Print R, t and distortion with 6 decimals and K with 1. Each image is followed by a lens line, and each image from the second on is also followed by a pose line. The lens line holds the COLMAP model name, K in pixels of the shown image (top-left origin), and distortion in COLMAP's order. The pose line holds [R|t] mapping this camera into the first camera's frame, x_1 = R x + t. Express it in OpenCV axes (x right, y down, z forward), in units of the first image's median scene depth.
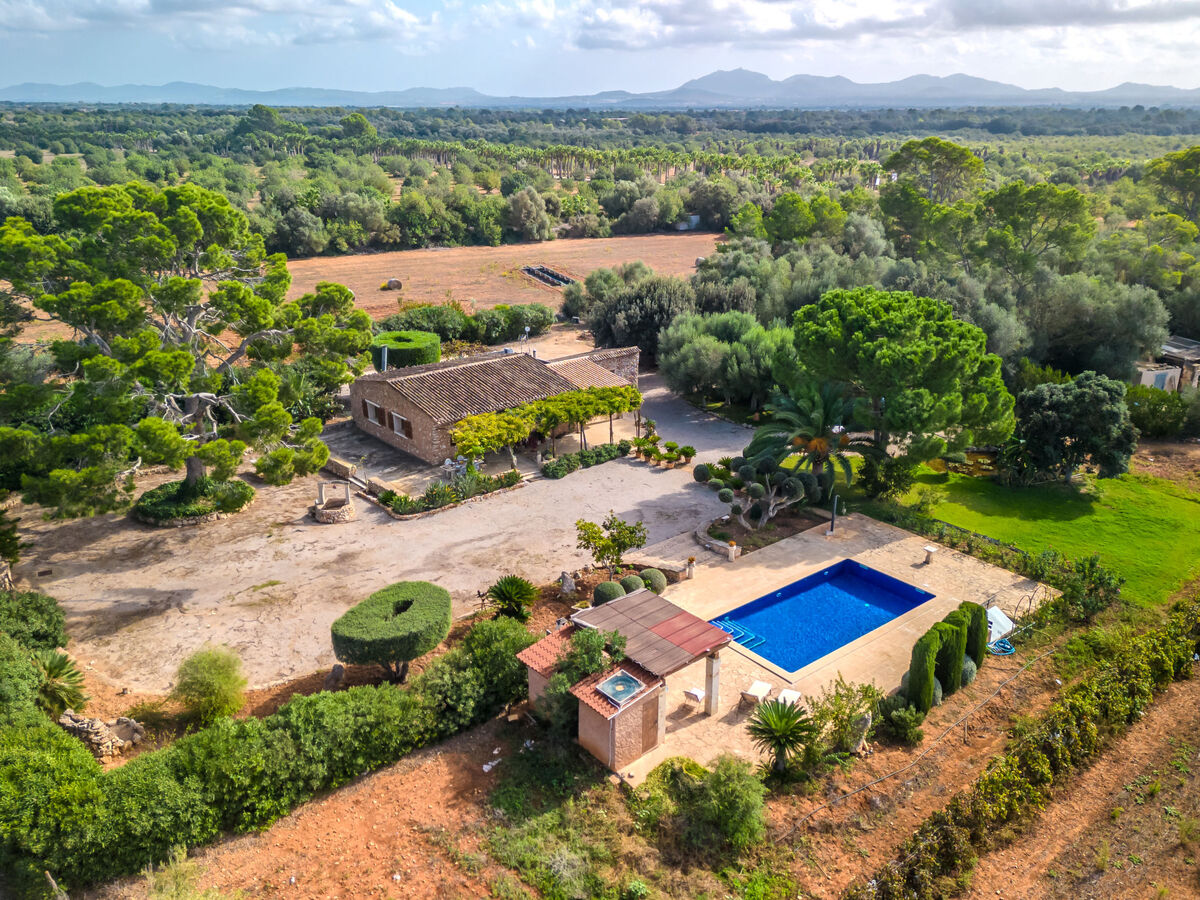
lens RADIAL K [[972.8, 0, 600.0], [0, 972.8, 450.0], [0, 0, 1]] dist [0.055393, -0.006717]
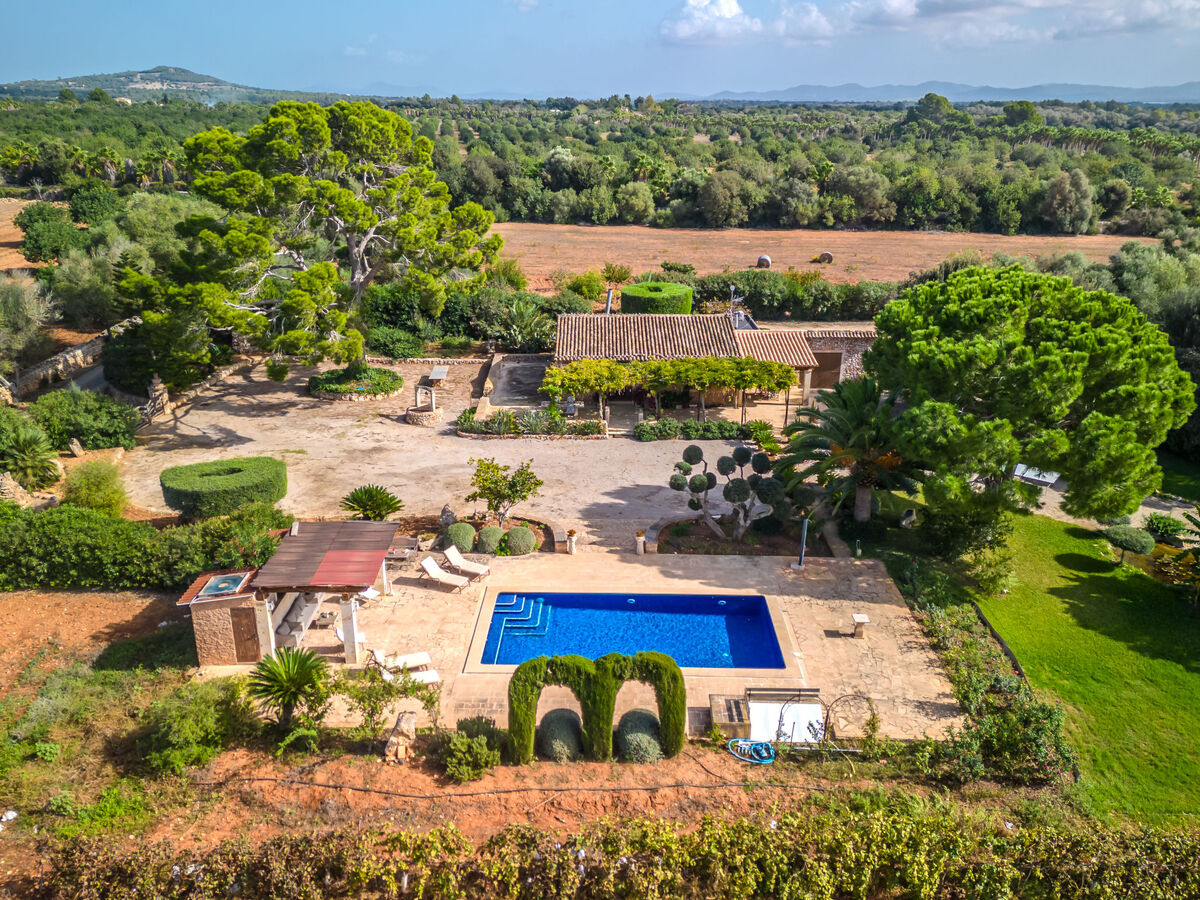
lens RADIAL K [[962.6, 0, 586.2], [0, 962.6, 447.6], [0, 0, 1]] dist [0.104313, -0.144768]
pose [[0.758385, 0.223364, -0.612340, 0.520853], [-0.223128, 0.971656, 0.078089, -0.025608], [0.612426, 0.077409, 0.786728, 0.280480]]
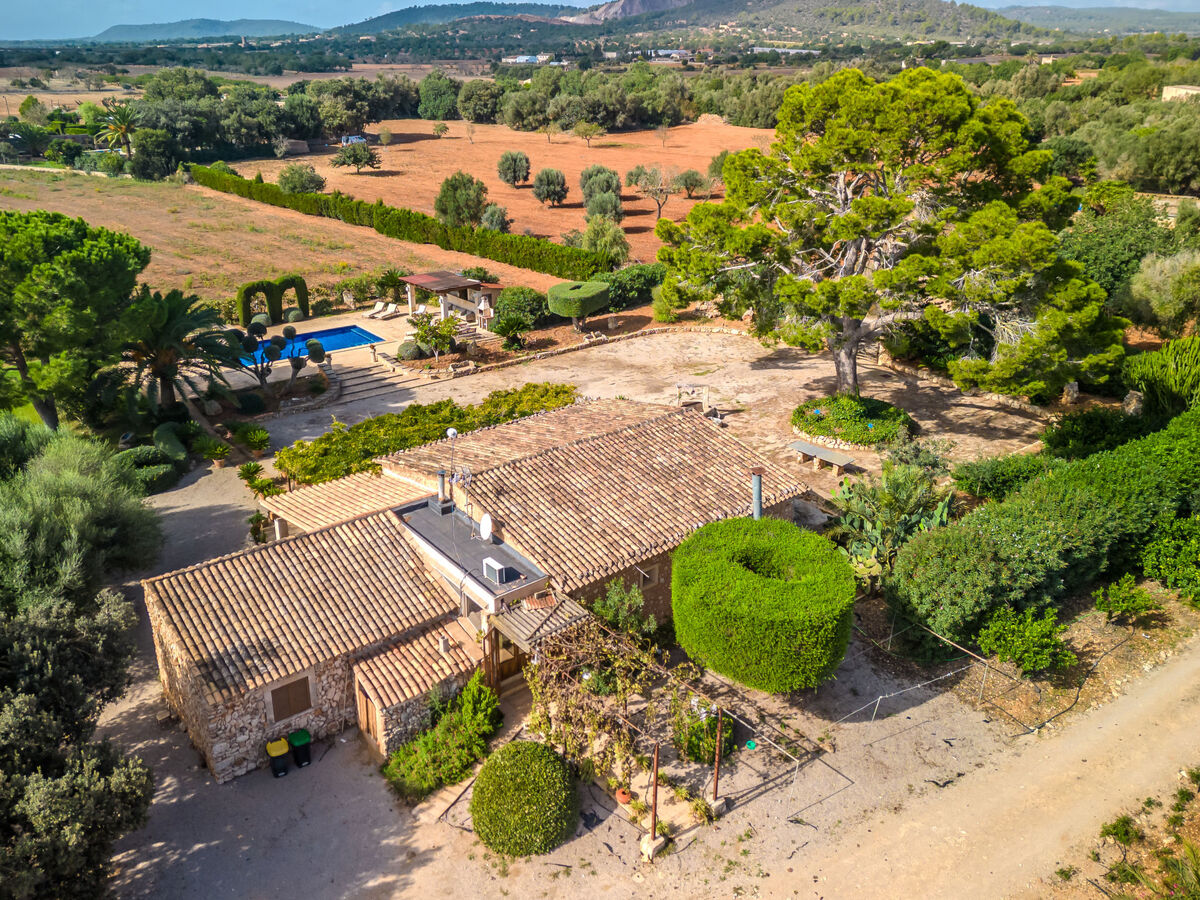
lens RADIAL K [[972.8, 0, 600.0], [0, 972.8, 450.0], [0, 0, 1]] dist [0.055393, -0.006717]
pose [[-0.999771, -0.008473, 0.019671, -0.201236], [0.006846, 0.743836, 0.668328, -0.551988], [-0.020295, 0.668309, -0.743607, 1.743725]]
